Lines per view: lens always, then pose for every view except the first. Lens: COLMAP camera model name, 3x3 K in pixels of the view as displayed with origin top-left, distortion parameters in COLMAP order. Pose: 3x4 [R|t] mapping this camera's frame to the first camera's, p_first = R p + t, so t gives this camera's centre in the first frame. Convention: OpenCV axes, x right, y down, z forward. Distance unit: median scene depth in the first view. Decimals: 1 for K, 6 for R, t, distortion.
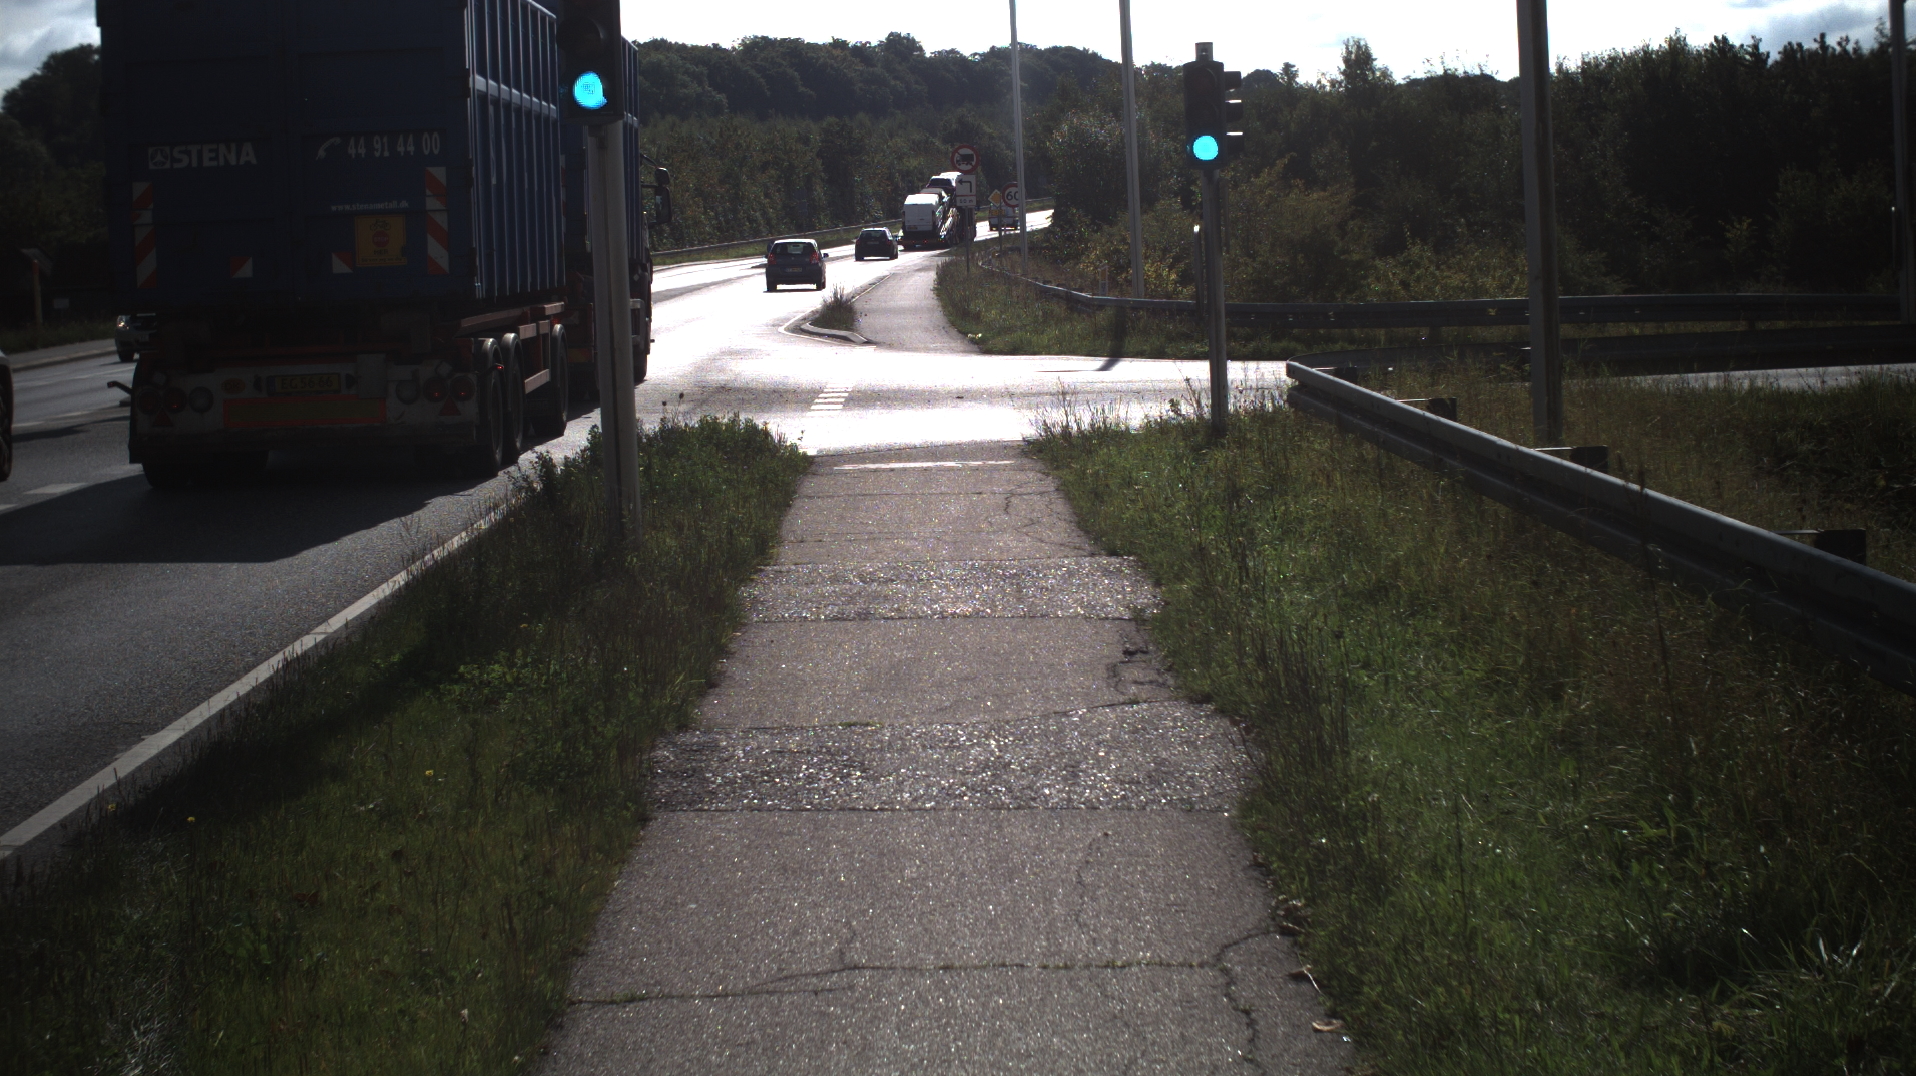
lens RADIAL K [[3761.0, 0, 958.0], [0, 3761.0, 538.0], [0, 0, 1]] dist [-0.259579, -0.000624]
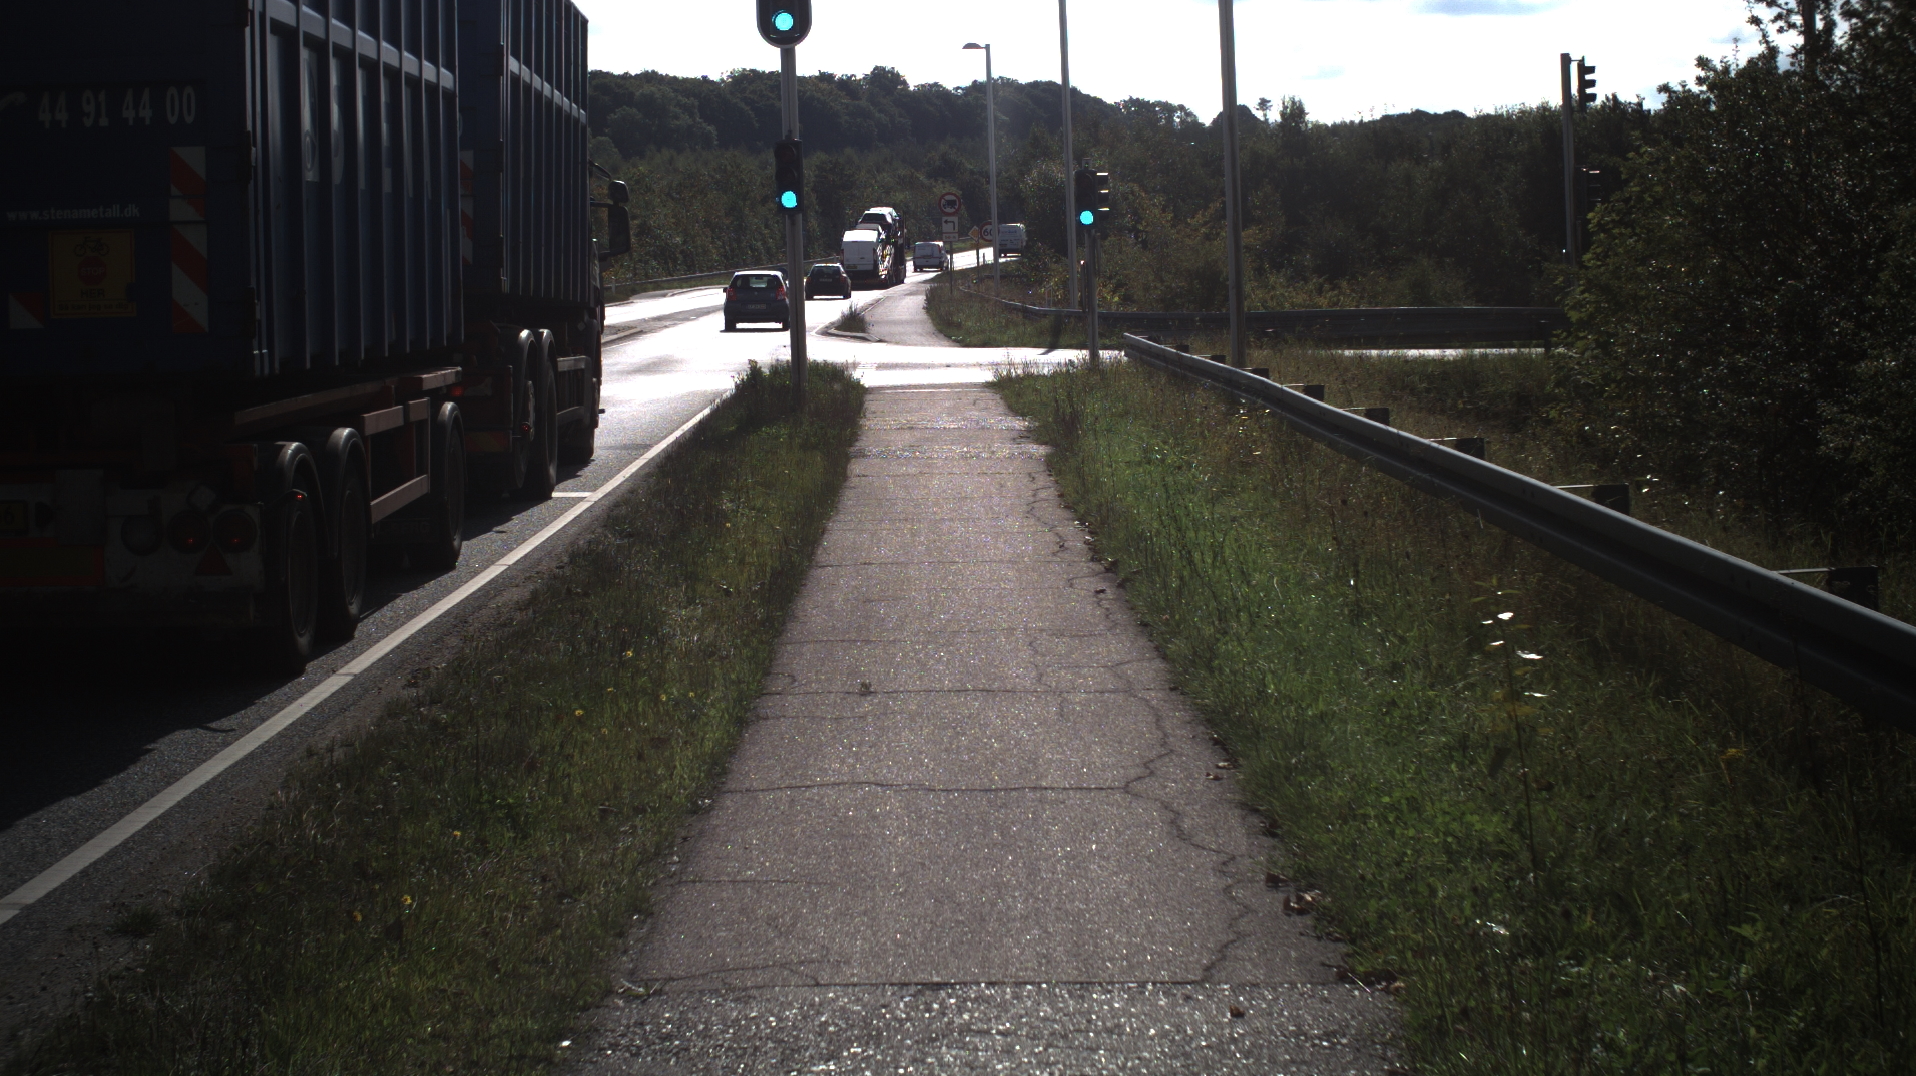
lens RADIAL K [[5349.6, 0, 958.0], [0, 5349.6, 538.0], [0, 0, 1]] dist [-0.453754, 0.093399]
pose [[0.999951, 0.008036, 0.005826, -0.004042], [-0.007863, 0.999542, -0.029223, 0.051931], [-0.006058, 0.029176, 0.999556, -0.646524]]
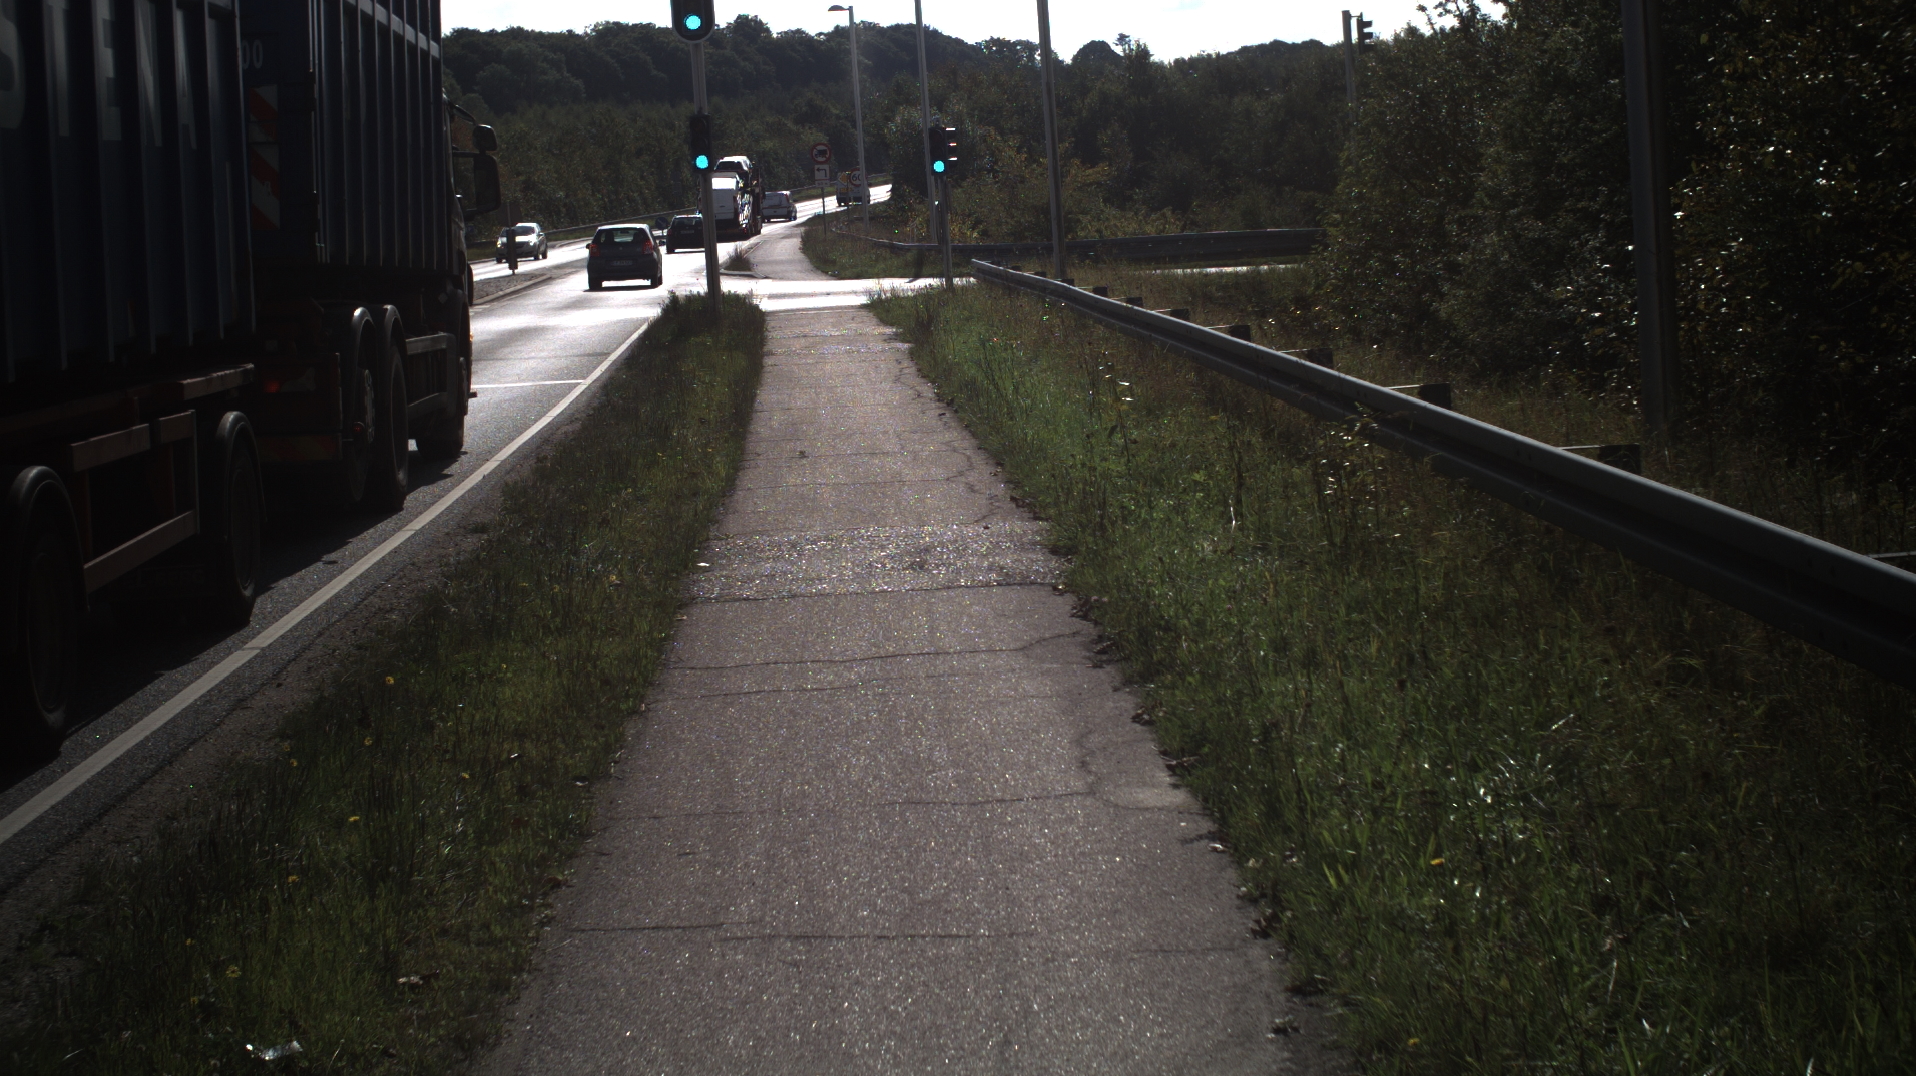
lens RADIAL K [[6823.8, 0, 958.0], [0, 6823.8, 538.0], [0, 0, 1]] dist [-0.667900, -0.149695]
pose [[0.999335, -0.025930, 0.025624, -0.012927], [0.026729, 0.999151, -0.031341, 0.099454], [-0.024789, 0.032005, 0.999180, -1.240711]]
